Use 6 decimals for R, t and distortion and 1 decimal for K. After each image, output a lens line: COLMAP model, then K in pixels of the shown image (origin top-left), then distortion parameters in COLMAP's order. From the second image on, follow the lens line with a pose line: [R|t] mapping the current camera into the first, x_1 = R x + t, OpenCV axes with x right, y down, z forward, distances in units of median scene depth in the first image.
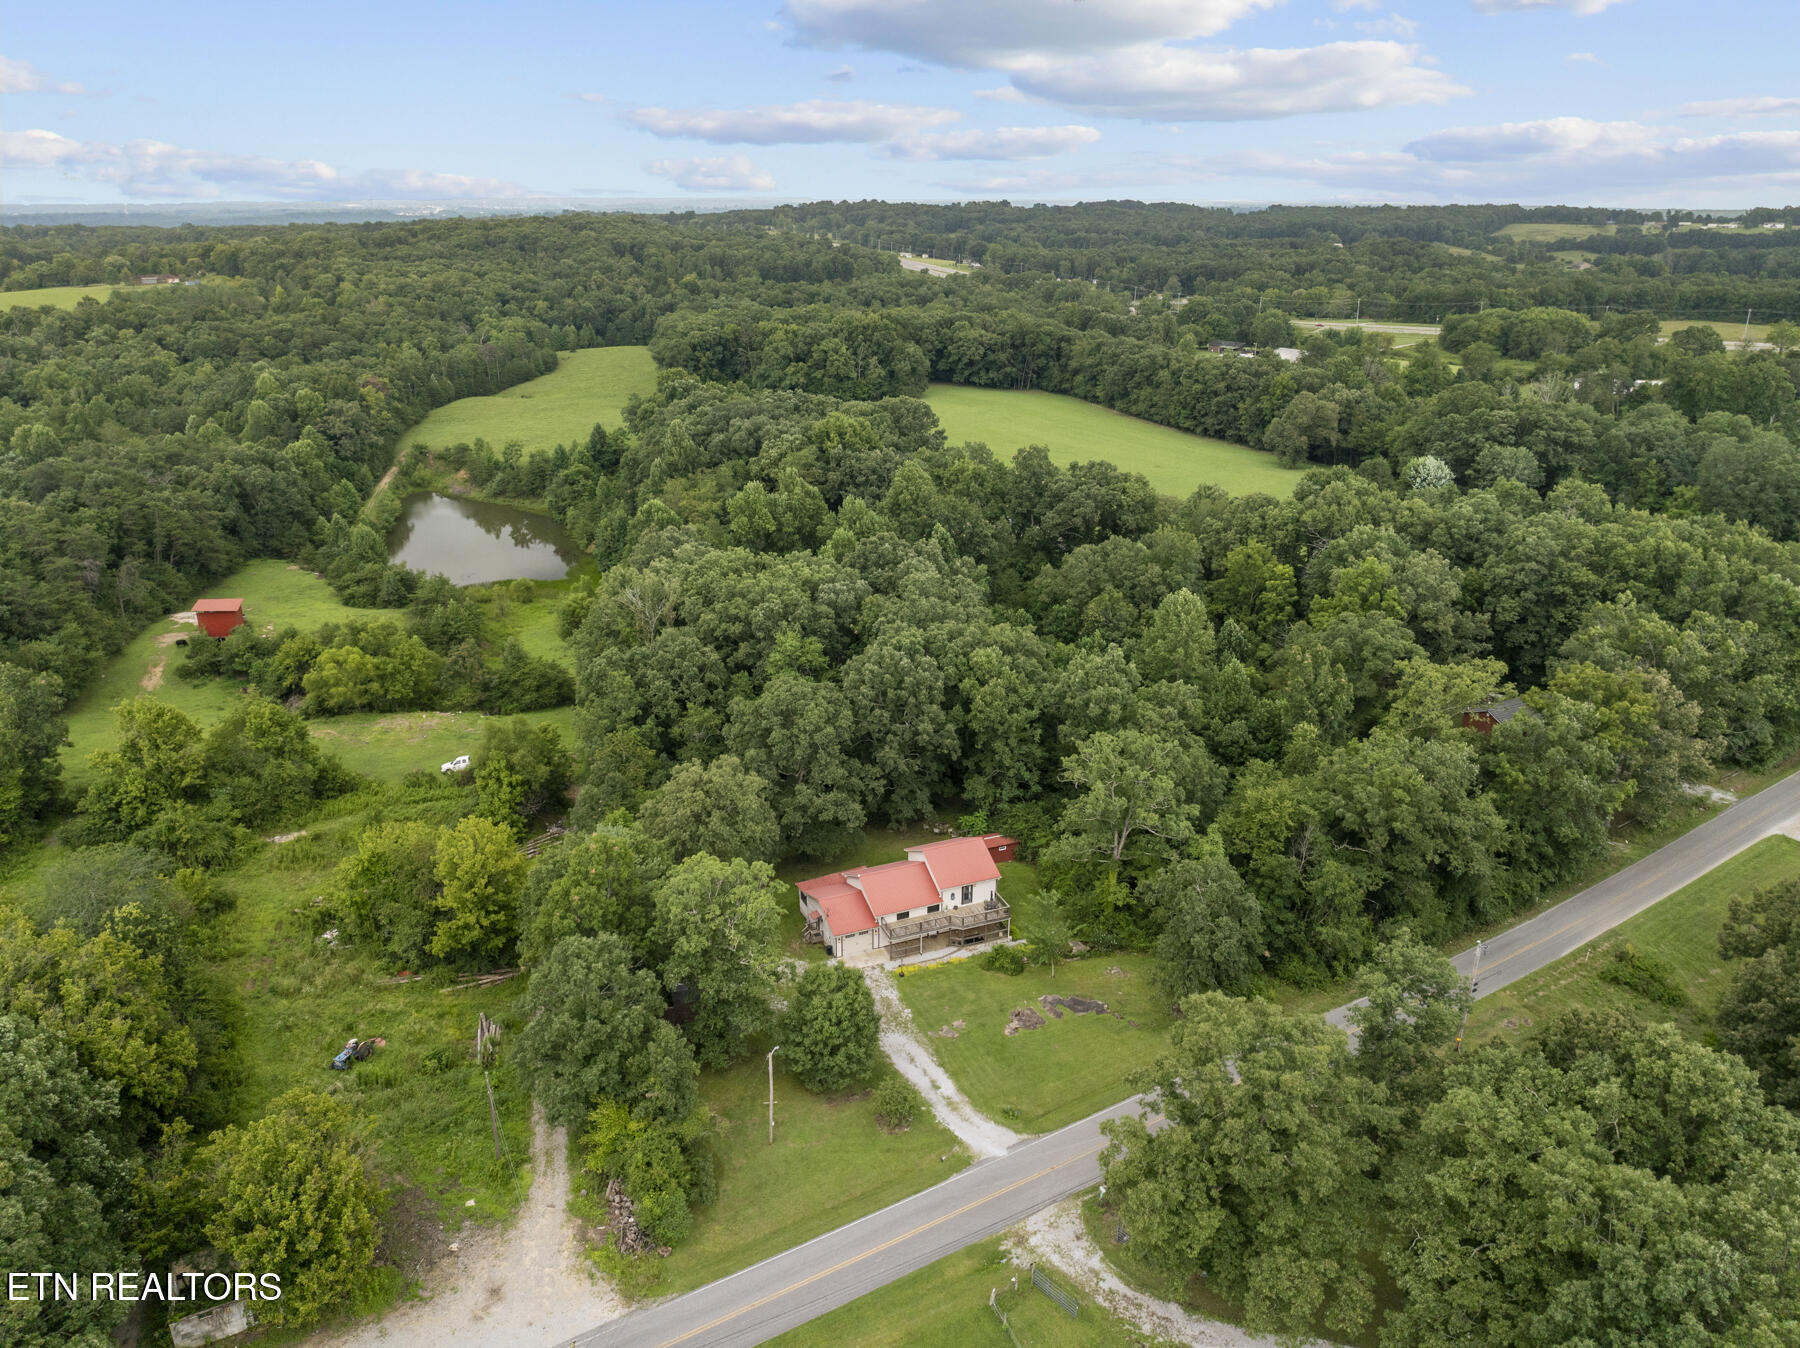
lens RADIAL K [[1267.5, 0, 900.0], [0, 1267.5, 674.0], [0, 0, 1]] dist [-0.040022, 0.003315]
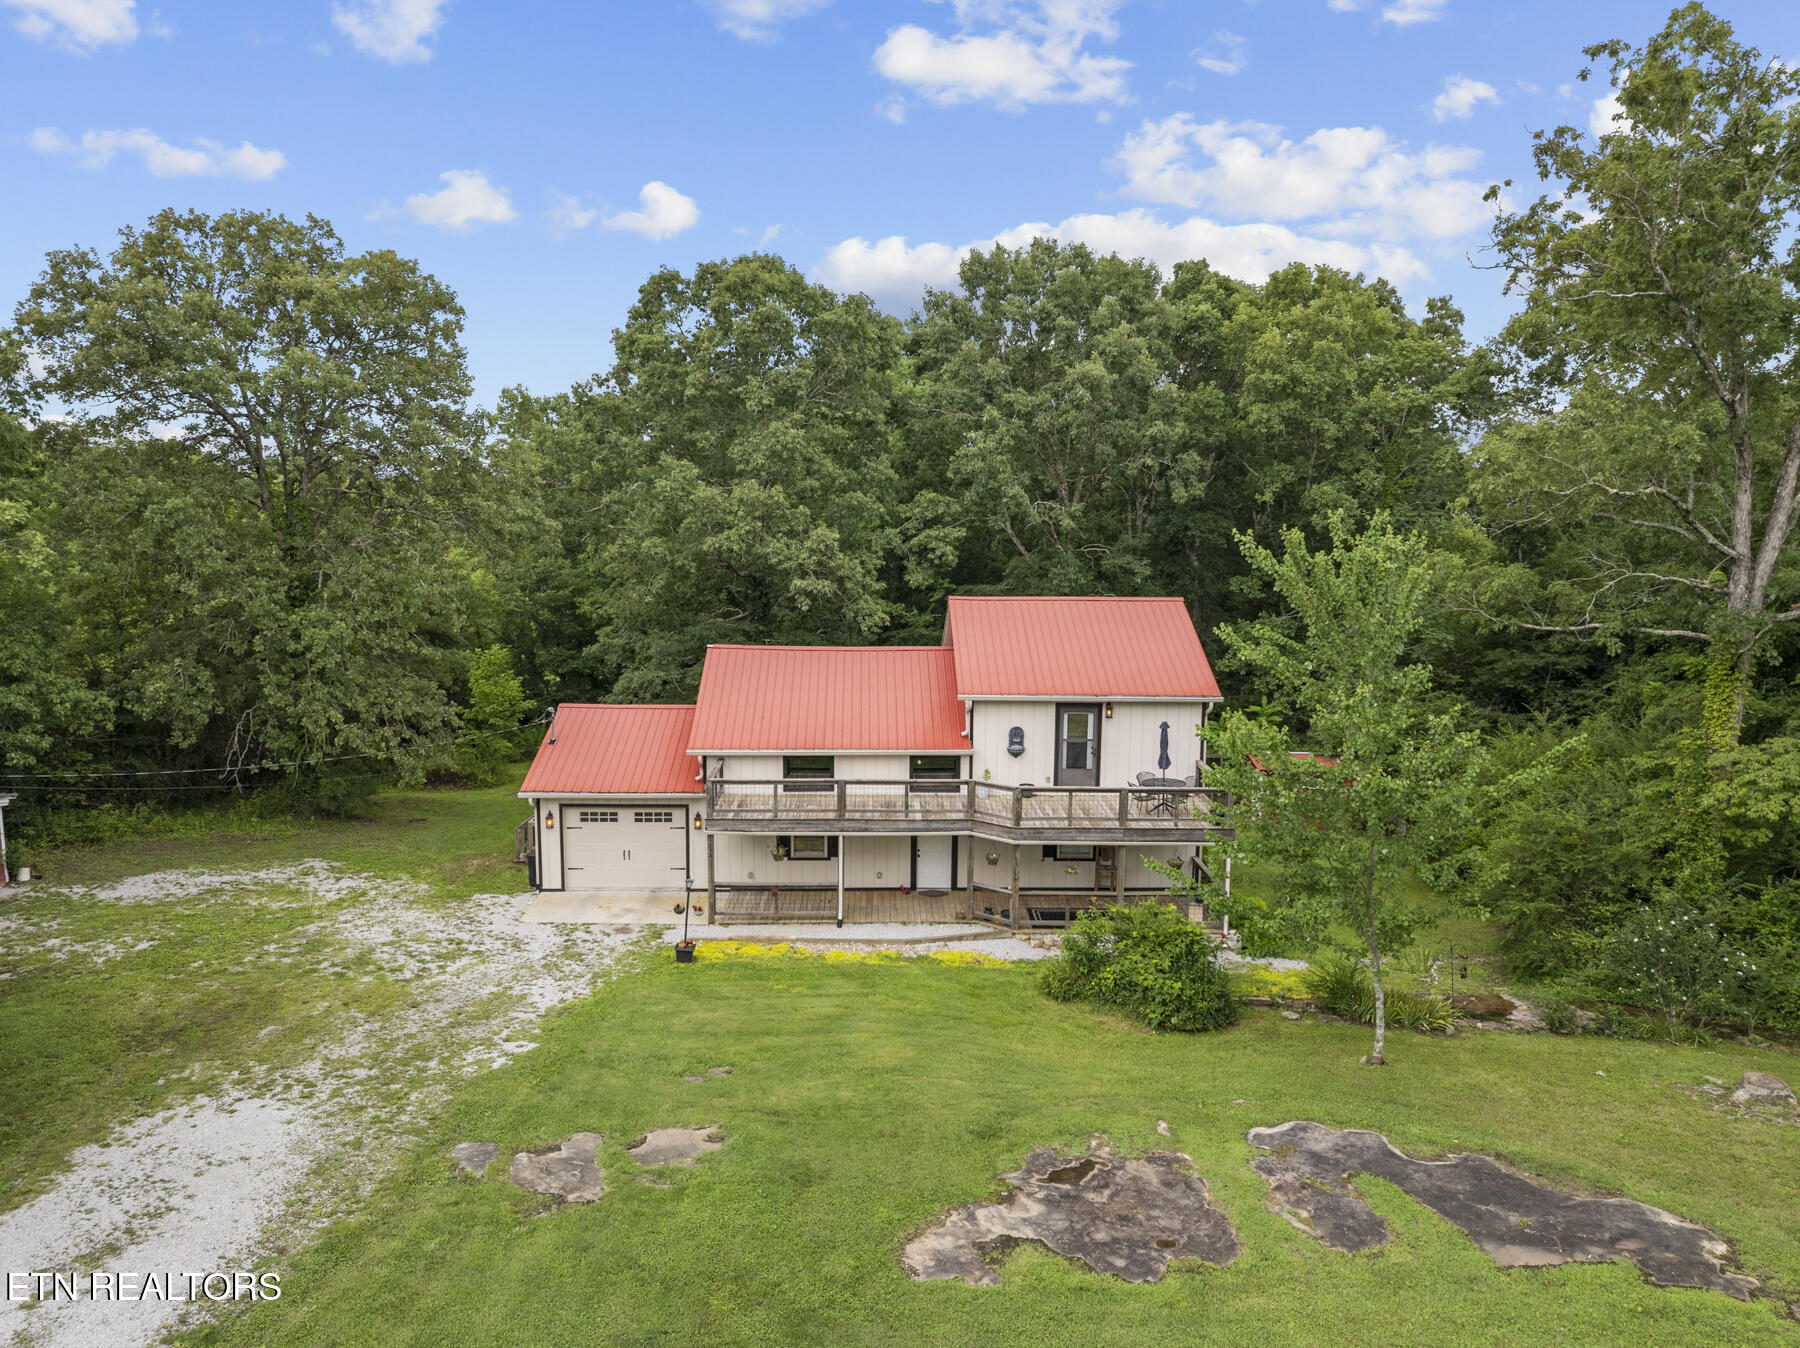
lens RADIAL K [[1267.5, 0, 900.0], [0, 1267.5, 674.0], [0, 0, 1]] dist [-0.040022, 0.003315]
pose [[0.928724, 0.046219, -0.367879, 0.039011], [-0.130983, 0.969122, -0.208914, 0.074906], [0.346864, 0.242210, 0.906101, 0.255994]]
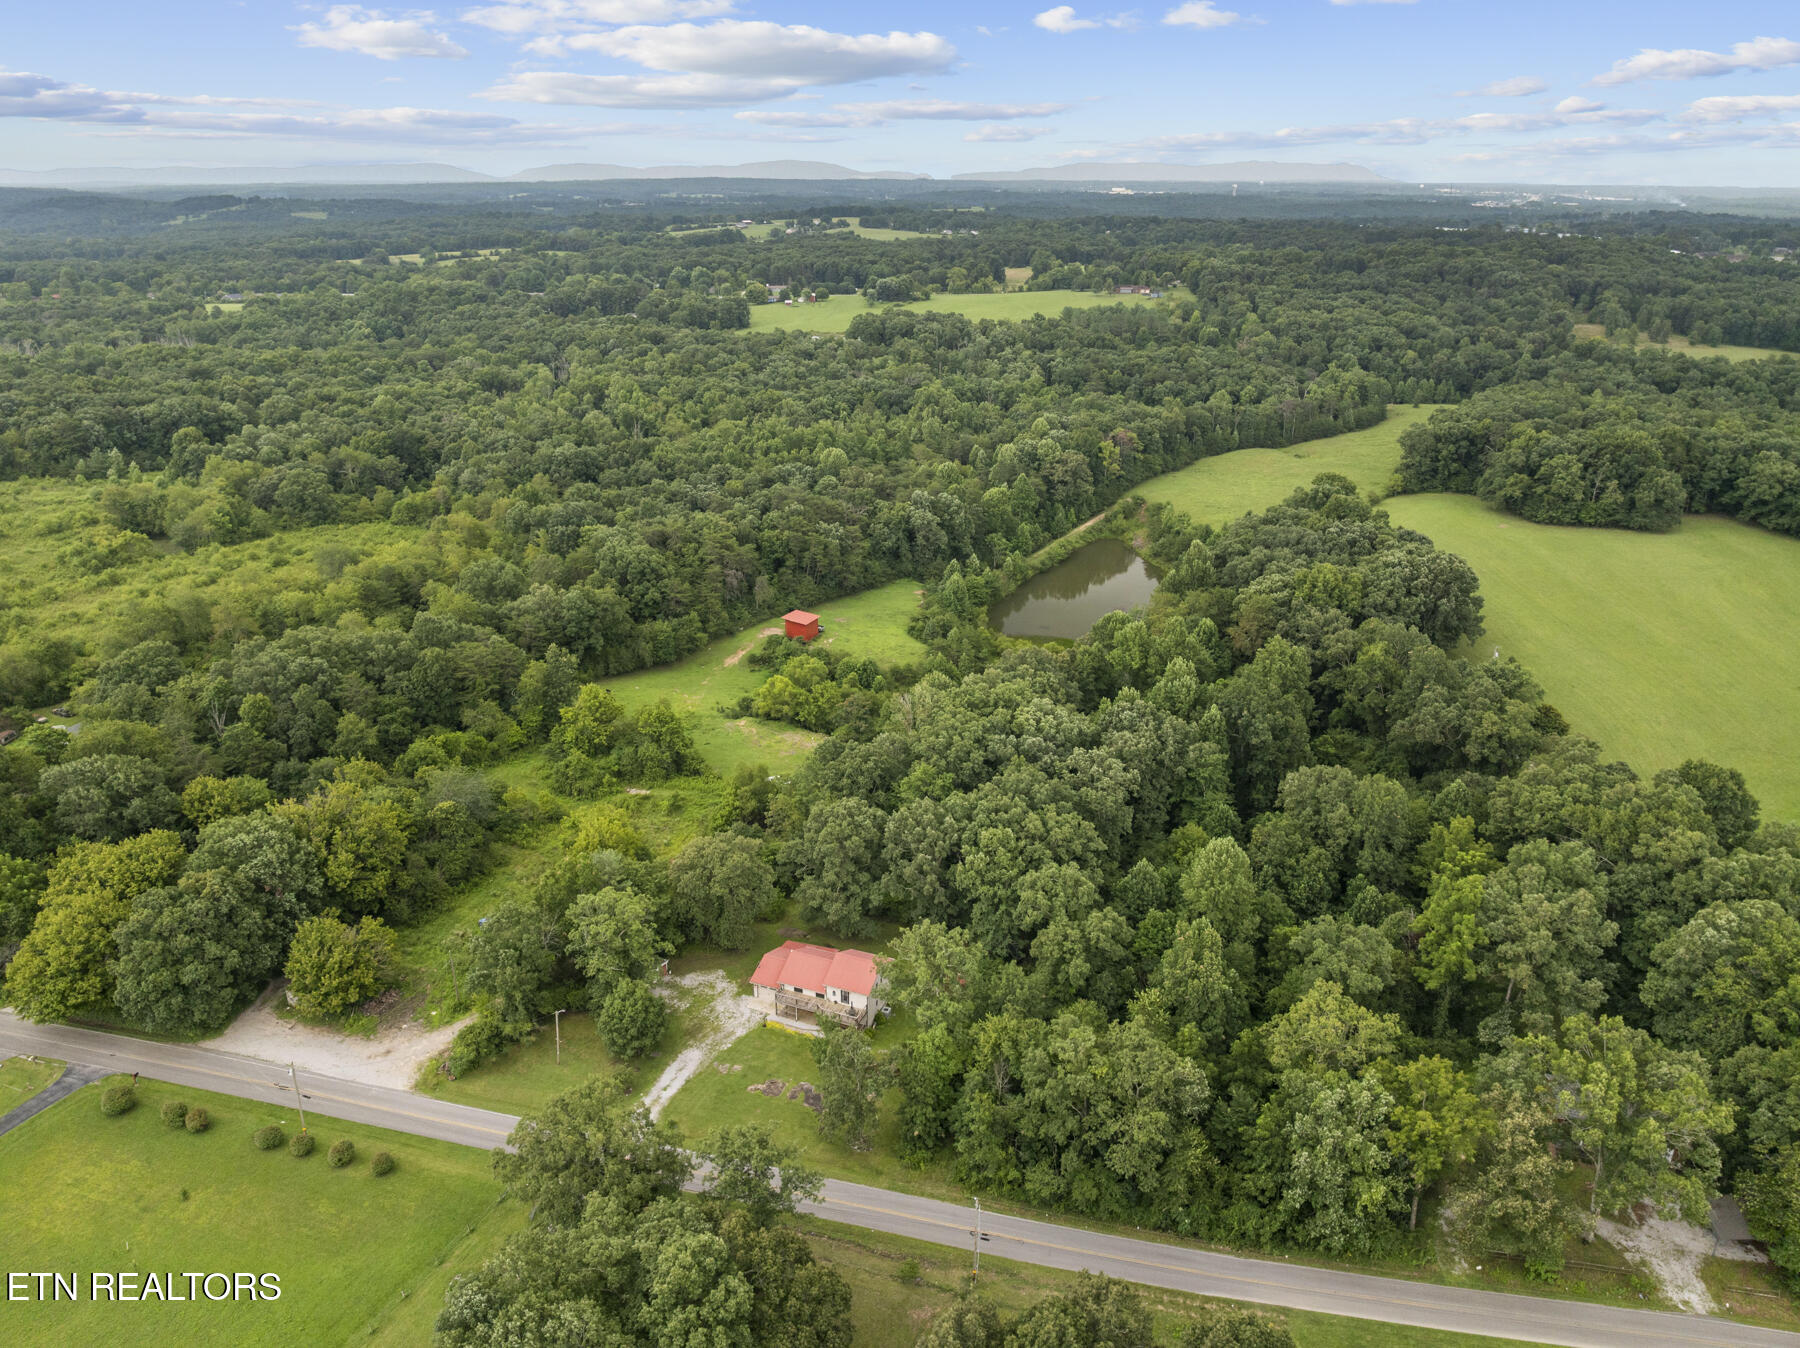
lens RADIAL K [[1271.3, 0, 906.0], [0, 1271.3, 671.3], [0, 0, 1]] dist [-0.015384, -0.063706]
pose [[0.701210, 0.259831, -0.663922, 0.309925], [-0.249901, 0.961721, 0.112441, -0.112054], [0.667723, 0.087070, 0.739300, 0.004795]]
